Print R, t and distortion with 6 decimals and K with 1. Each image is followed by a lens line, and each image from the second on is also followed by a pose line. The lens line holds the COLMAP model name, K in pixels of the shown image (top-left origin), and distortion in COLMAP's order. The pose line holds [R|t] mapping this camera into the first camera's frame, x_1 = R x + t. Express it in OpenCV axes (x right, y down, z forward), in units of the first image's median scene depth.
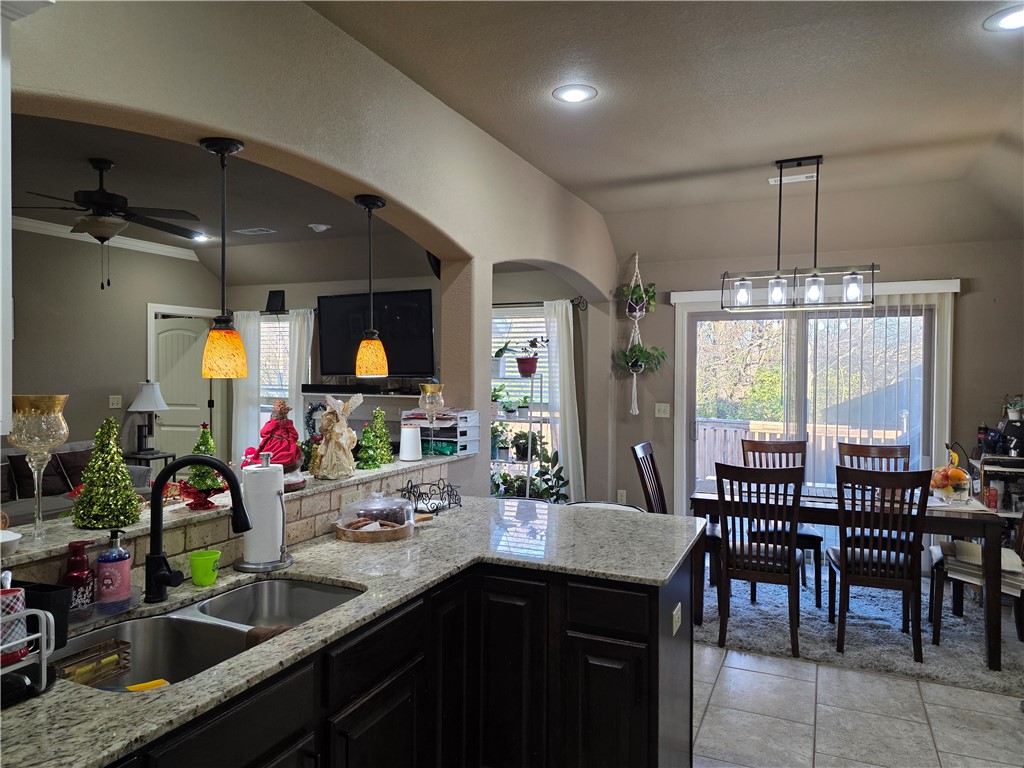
lens RADIAL K [[684.3, 0, 533.8], [0, 684.3, 380.8], [0, 0, 1]] dist [0.064887, -0.068462]
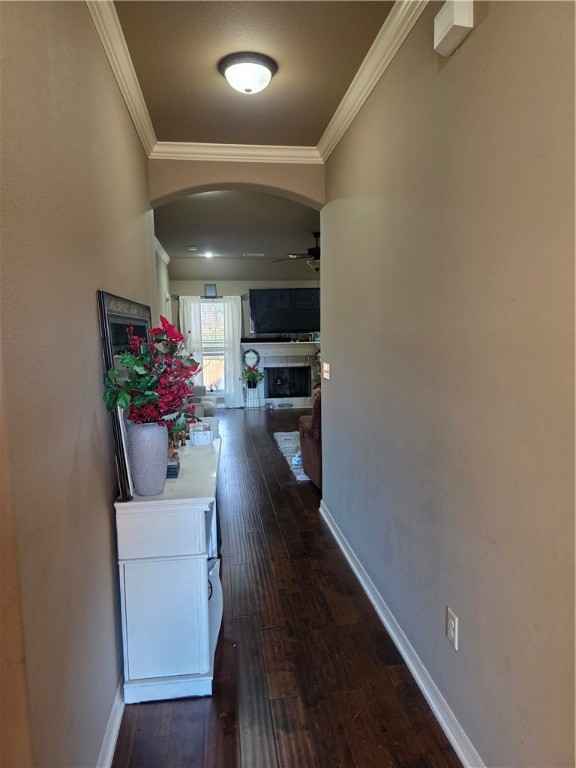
lens RADIAL K [[513.2, 0, 288.0], [0, 513.2, 384.0], [0, 0, 1]] dist [0.064887, -0.068462]
pose [[0.856792, -0.073791, 0.510355, -1.081188], [0.024648, 0.994437, 0.102404, -0.012252], [-0.515073, -0.075160, 0.853845, -0.263739]]
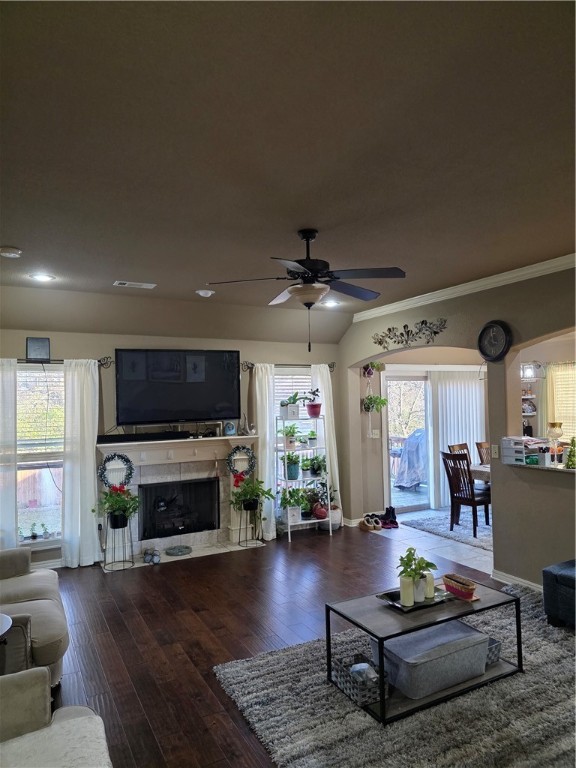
lens RADIAL K [[513.2, 0, 288.0], [0, 513.2, 384.0], [0, 0, 1]] dist [0.064887, -0.068462]
pose [[0.625463, 0.004111, 0.780243, -0.871302], [0.032111, 0.999003, -0.031005, -0.043084], [-0.779593, 0.044447, 0.624708, 0.366256]]
